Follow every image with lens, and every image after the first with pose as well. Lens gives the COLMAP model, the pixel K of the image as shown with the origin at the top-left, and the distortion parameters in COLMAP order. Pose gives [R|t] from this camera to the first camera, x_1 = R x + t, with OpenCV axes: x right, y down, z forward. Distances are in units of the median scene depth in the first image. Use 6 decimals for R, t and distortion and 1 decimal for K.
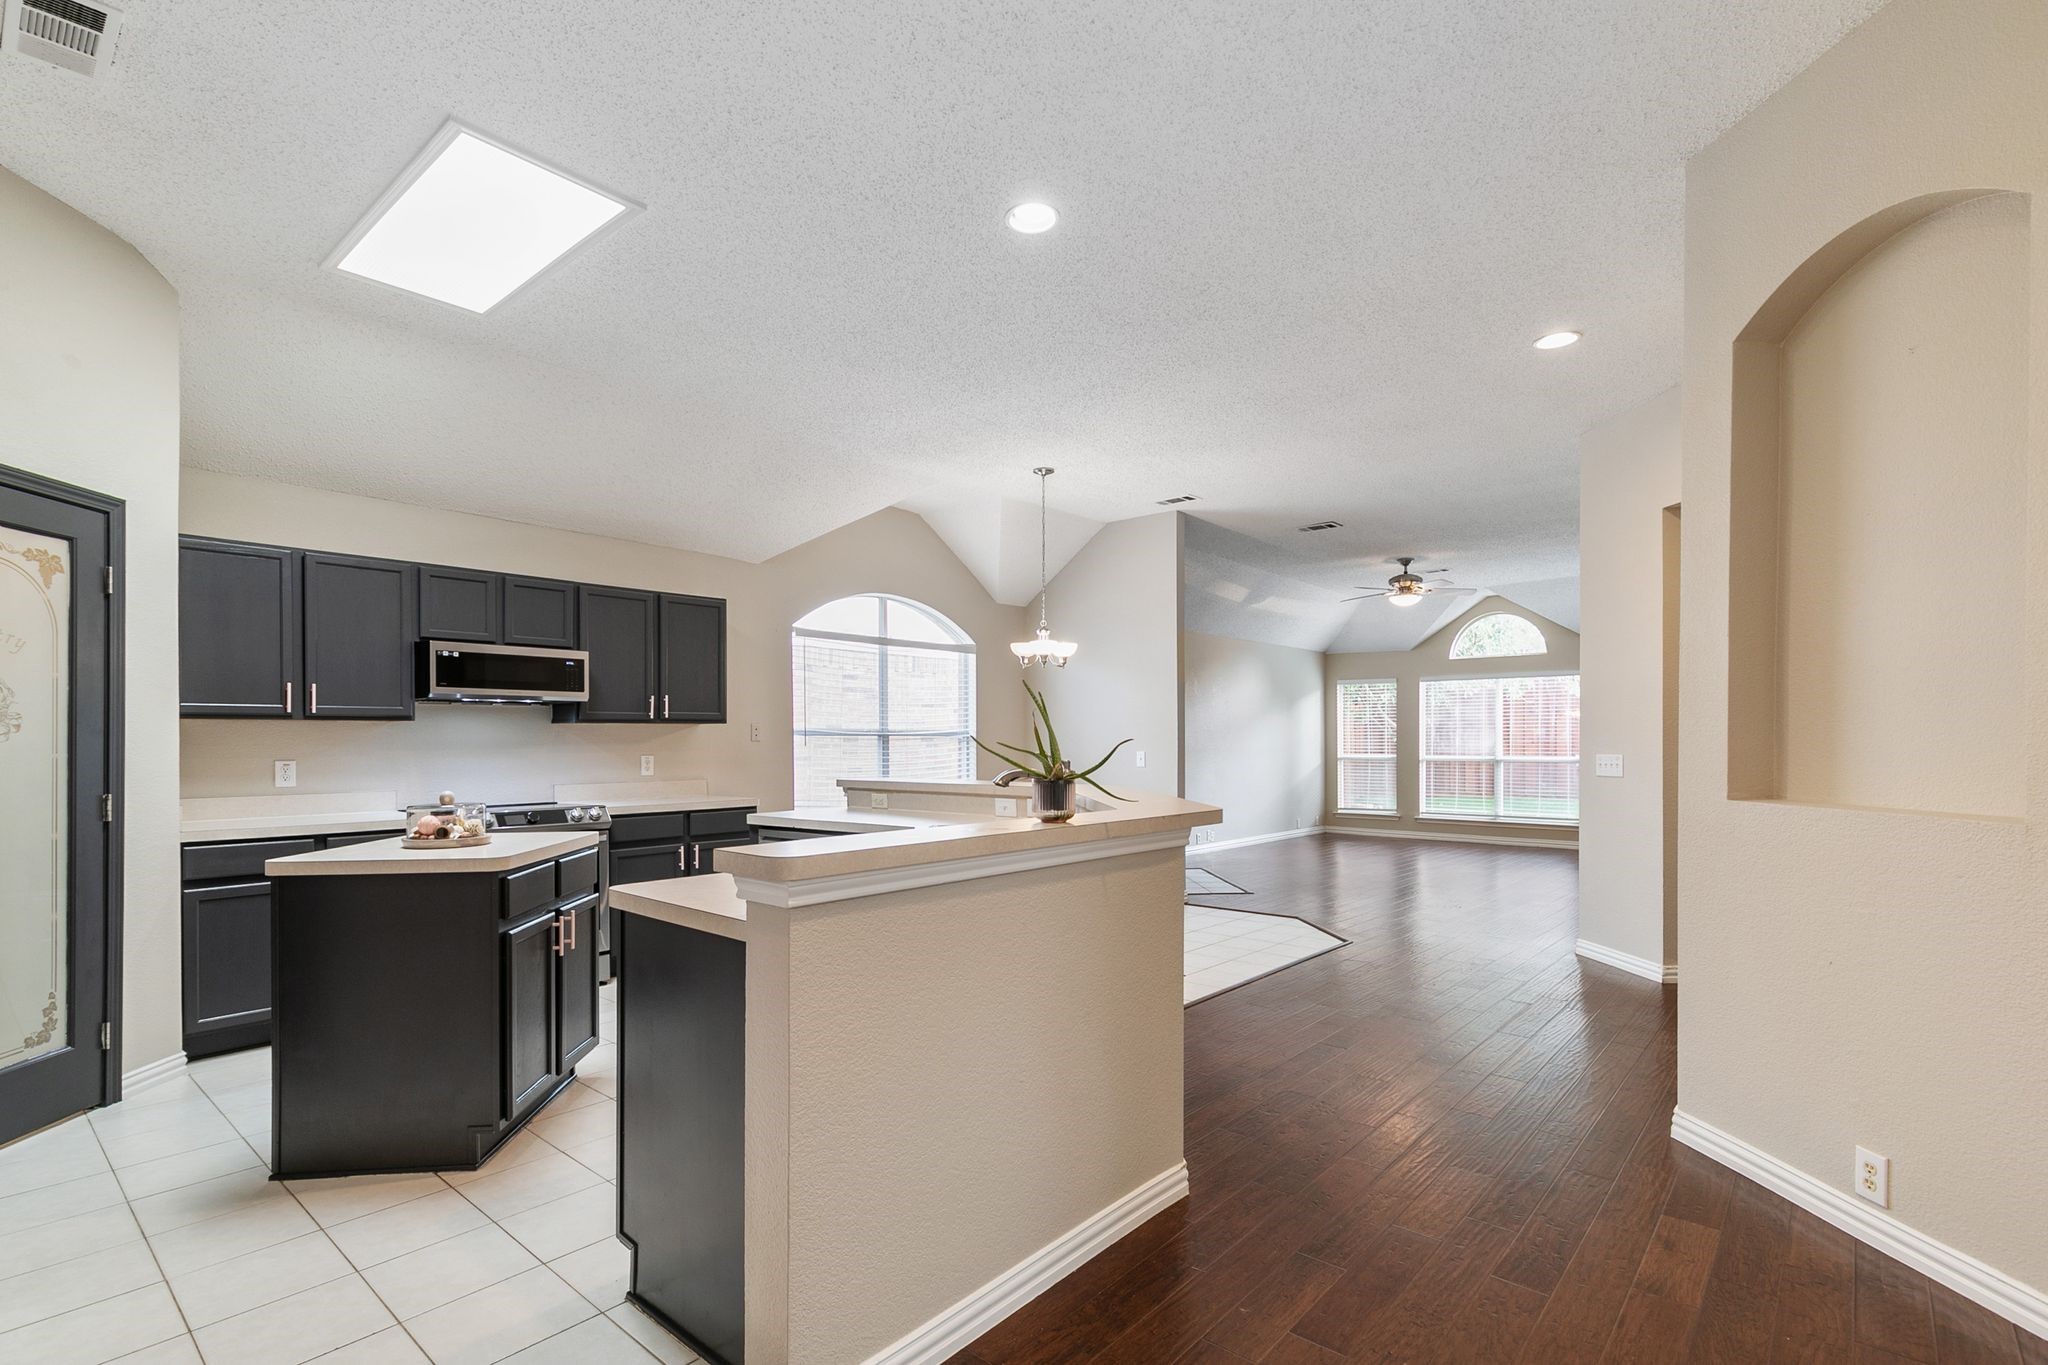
lens RADIAL K [[964.6, 0, 1015.4], [0, 964.6, 743.3], [0, 0, 1]] dist [0.002473, -0.000162]
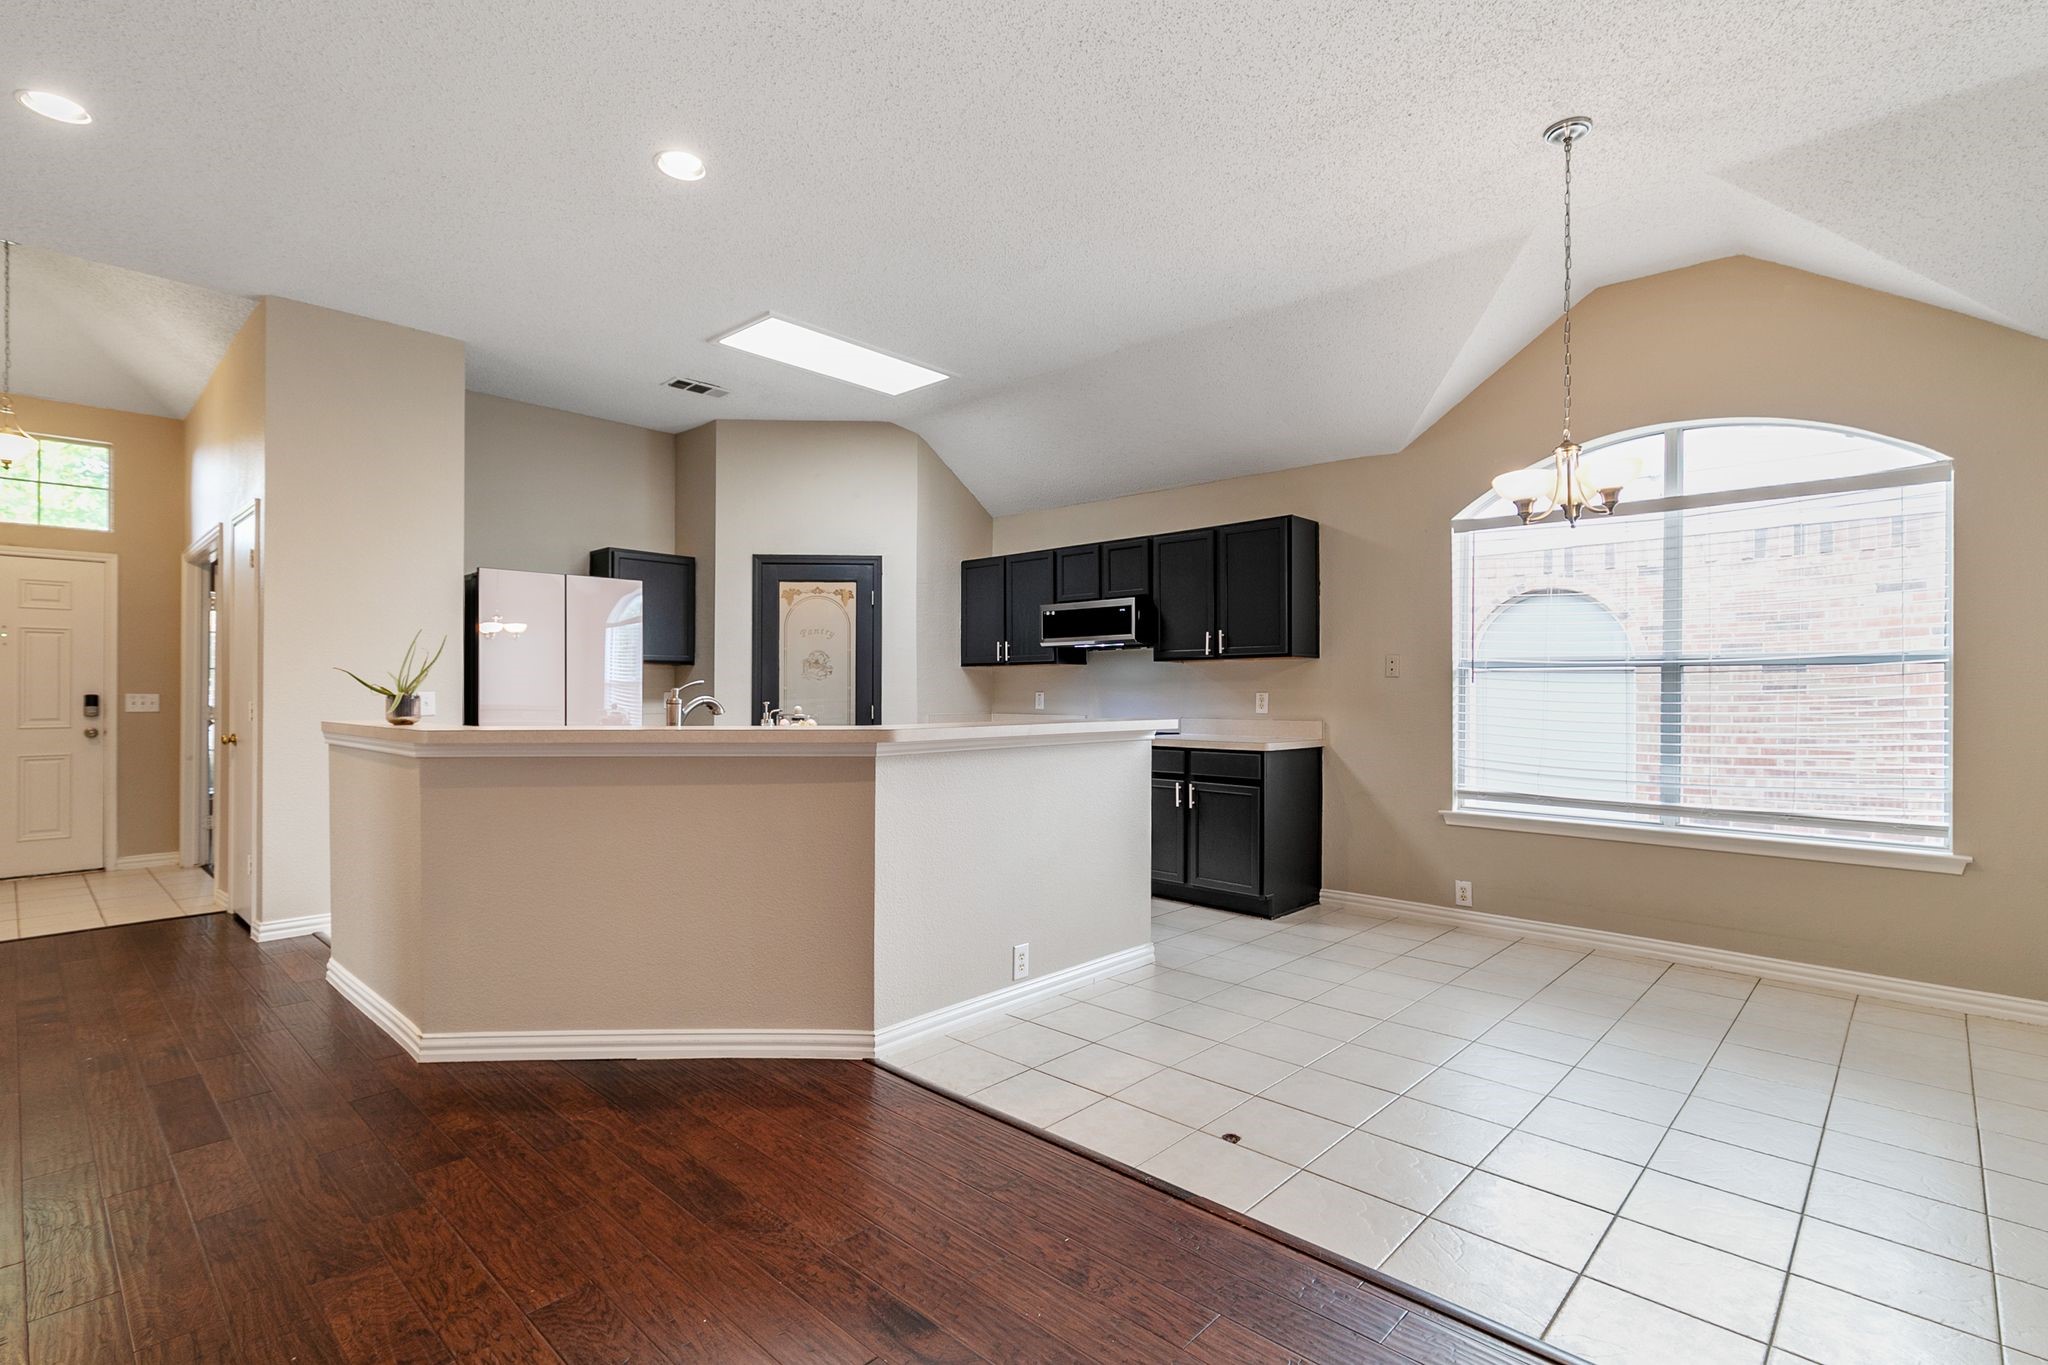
lens RADIAL K [[959.3, 0, 1024.0], [0, 959.3, 682.5], [0, 0, 1]] dist [0.017136, -0.000161]
pose [[-0.041072, -0.004322, -0.999147, 0.640849], [-0.004233, 0.999982, -0.004151, 0.007977], [0.999147, 0.004059, -0.041090, 0.870959]]
